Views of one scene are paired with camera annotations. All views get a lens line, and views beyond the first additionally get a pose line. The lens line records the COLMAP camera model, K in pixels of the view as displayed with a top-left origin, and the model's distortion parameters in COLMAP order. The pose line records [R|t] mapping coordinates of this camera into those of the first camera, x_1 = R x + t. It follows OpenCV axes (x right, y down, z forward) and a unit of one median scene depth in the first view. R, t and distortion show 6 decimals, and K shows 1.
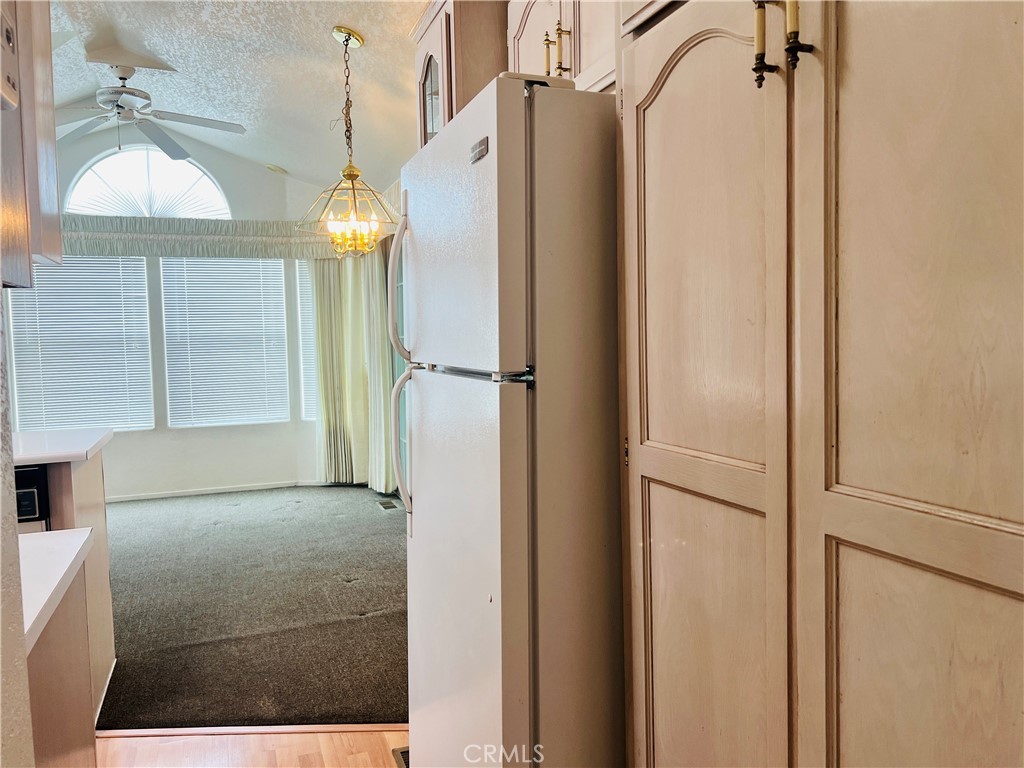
lens RADIAL K [[763.6, 0, 514.3], [0, 763.6, 385.5], [0, 0, 1]] dist [0.043991, -0.060564]
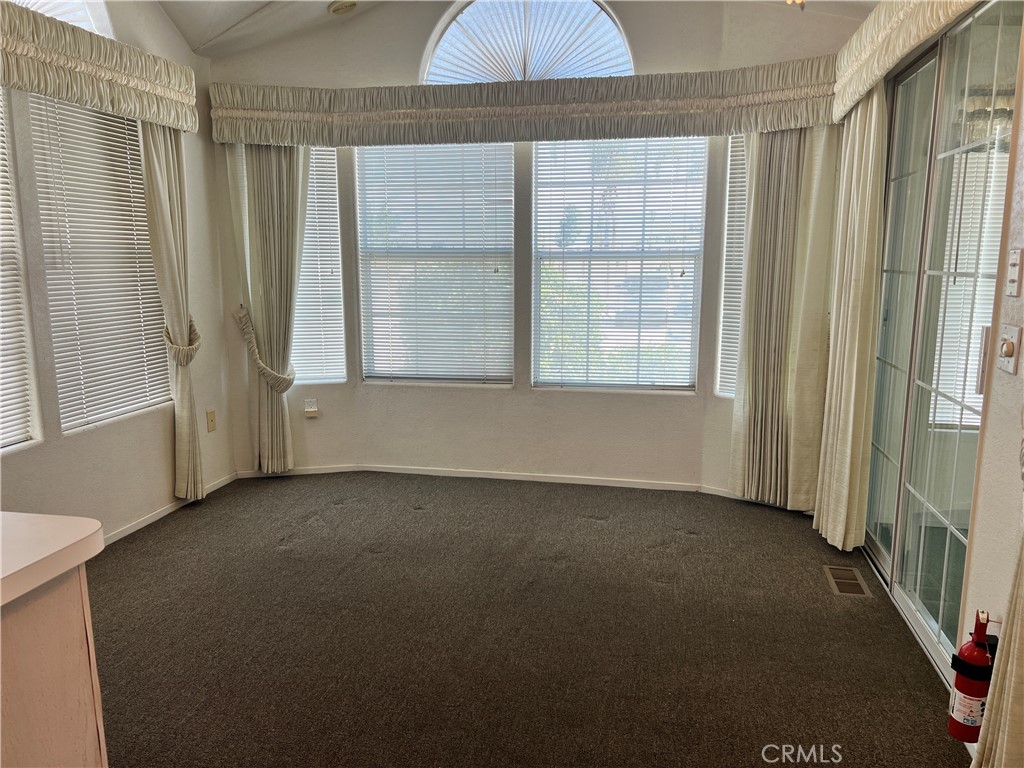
lens RADIAL K [[773.5, 0, 512.0], [0, 773.5, 384.0], [0, 0, 1]] dist [0.063577, -0.077811]
pose [[0.838799, 0.110503, -0.533109, -0.074624], [-0.050382, 0.990739, 0.126088, -0.036919], [0.542105, -0.078903, 0.836598, 0.373187]]
